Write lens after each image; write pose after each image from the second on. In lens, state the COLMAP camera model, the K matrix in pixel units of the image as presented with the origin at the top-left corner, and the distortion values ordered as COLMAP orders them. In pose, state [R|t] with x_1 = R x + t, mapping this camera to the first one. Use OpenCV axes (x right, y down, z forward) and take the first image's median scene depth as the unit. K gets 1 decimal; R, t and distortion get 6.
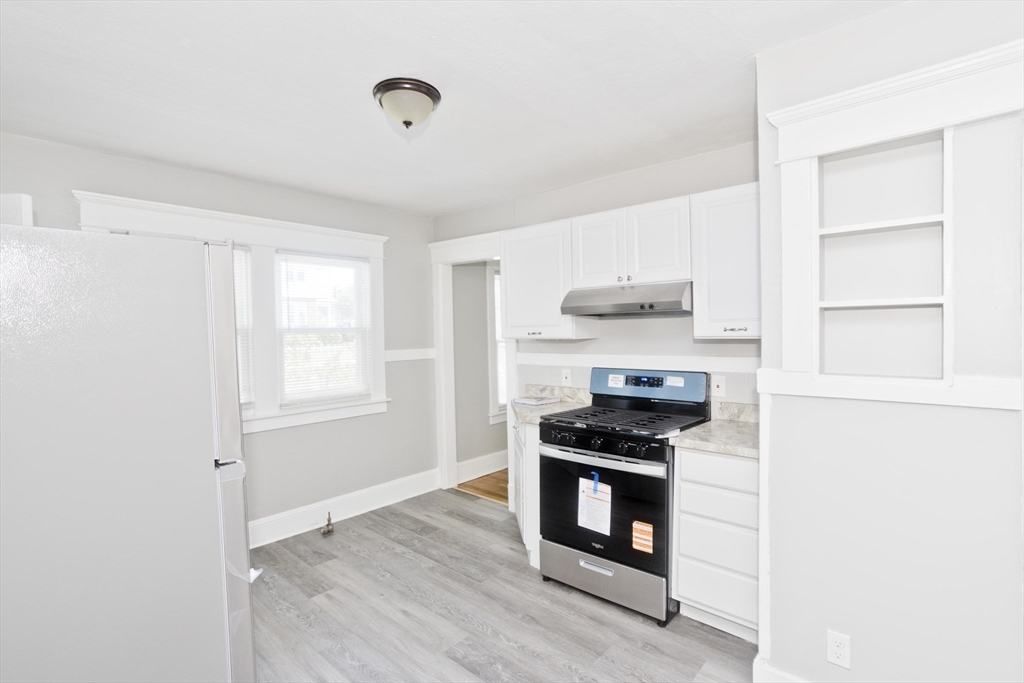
lens RADIAL K [[491.5, 0, 514.1], [0, 491.5, 337.6], [0, 0, 1]] dist [-0.055047, 0.036089]
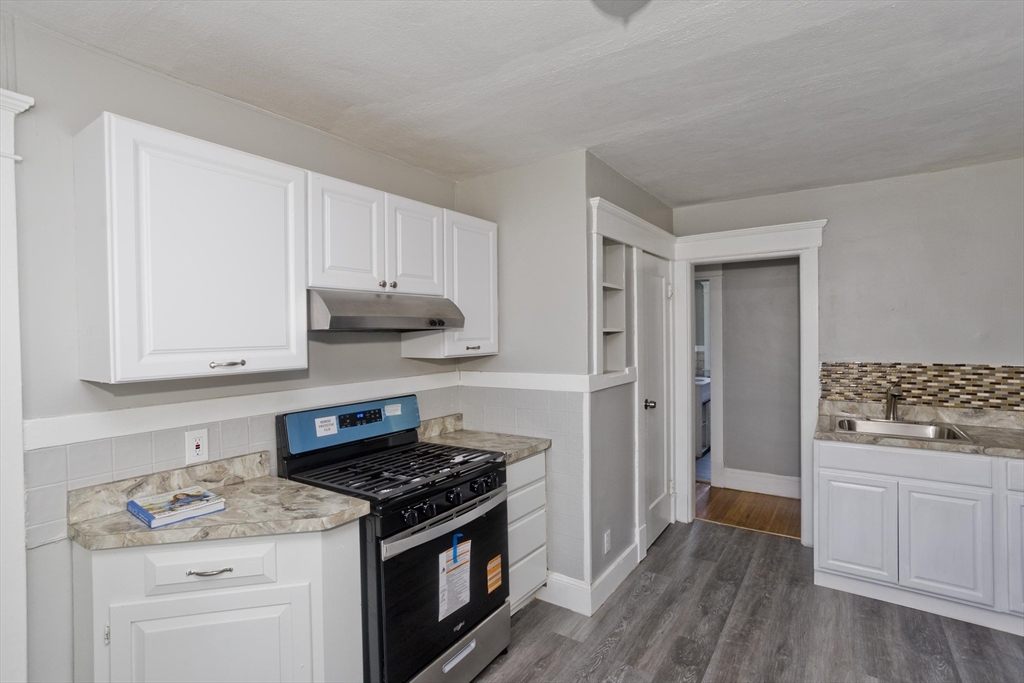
lens RADIAL K [[491.5, 0, 514.1], [0, 491.5, 337.6], [0, 0, 1]] dist [-0.055047, 0.036089]
pose [[-0.122634, 0.008830, 0.992413, -0.552512], [0.030133, 0.999533, -0.005170, -0.027115], [-0.991994, 0.029271, -0.122843, 0.890522]]
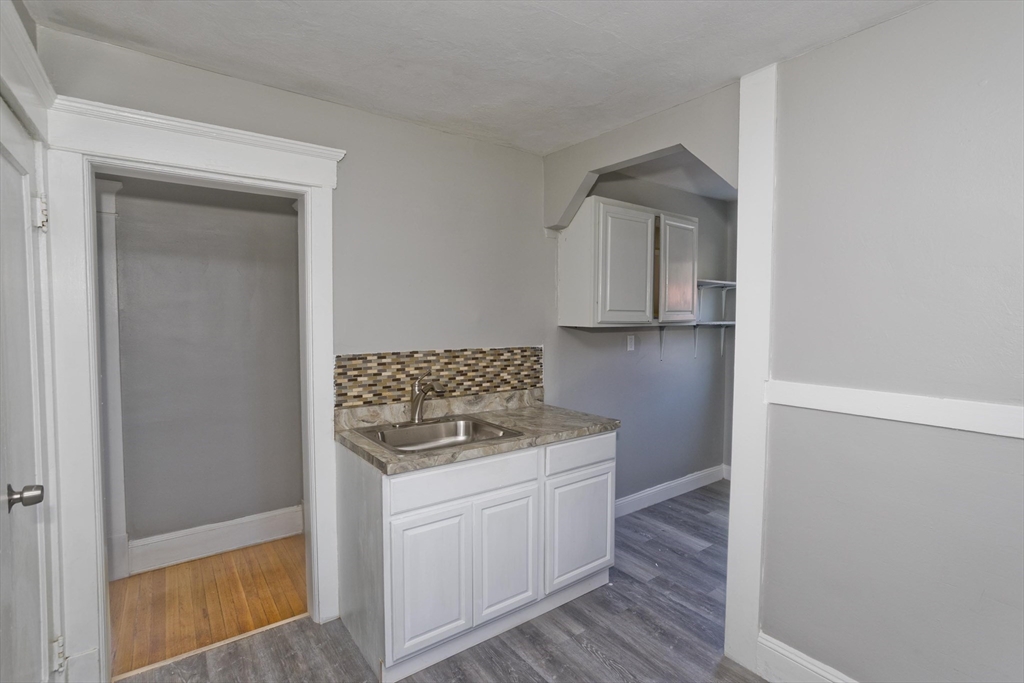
lens RADIAL K [[491.5, 0, 514.1], [0, 491.5, 337.6], [0, 0, 1]] dist [-0.055047, 0.036089]
pose [[-0.978357, 0.005202, 0.206857, 0.038778], [0.016683, 0.998413, 0.053796, -0.020914], [-0.206249, 0.056083, -0.976891, 0.754969]]
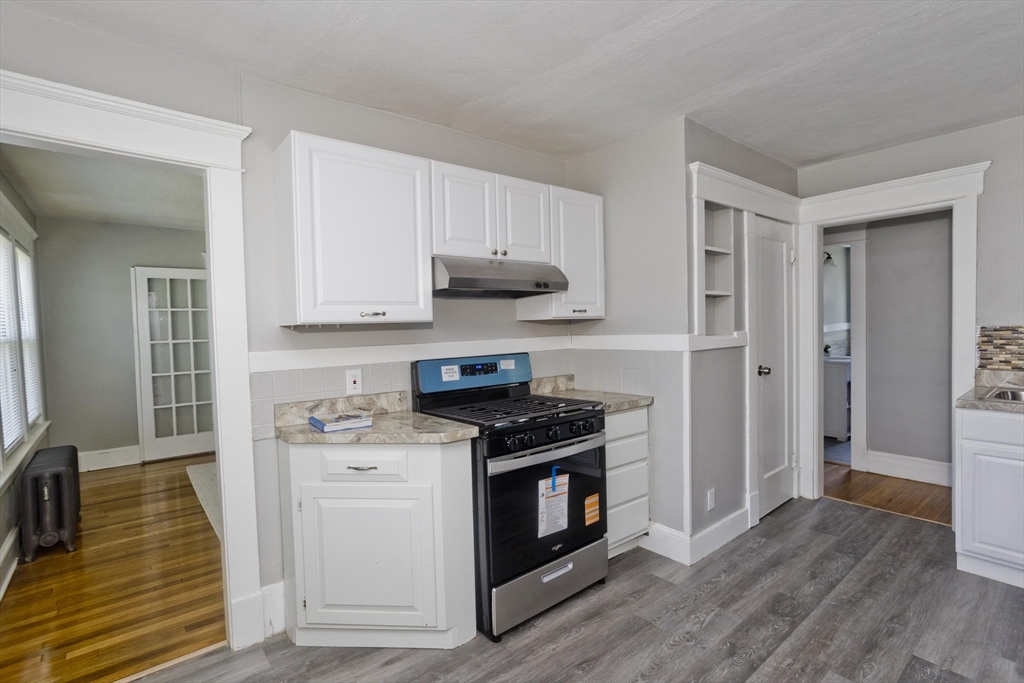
lens RADIAL K [[491.5, 0, 514.1], [0, 491.5, 337.6], [0, 0, 1]] dist [-0.055047, 0.036089]
pose [[0.158800, -0.014414, 0.987206, -0.648400], [0.035255, 0.999339, 0.008920, 0.026736], [-0.986681, 0.033387, 0.159203, 0.826365]]
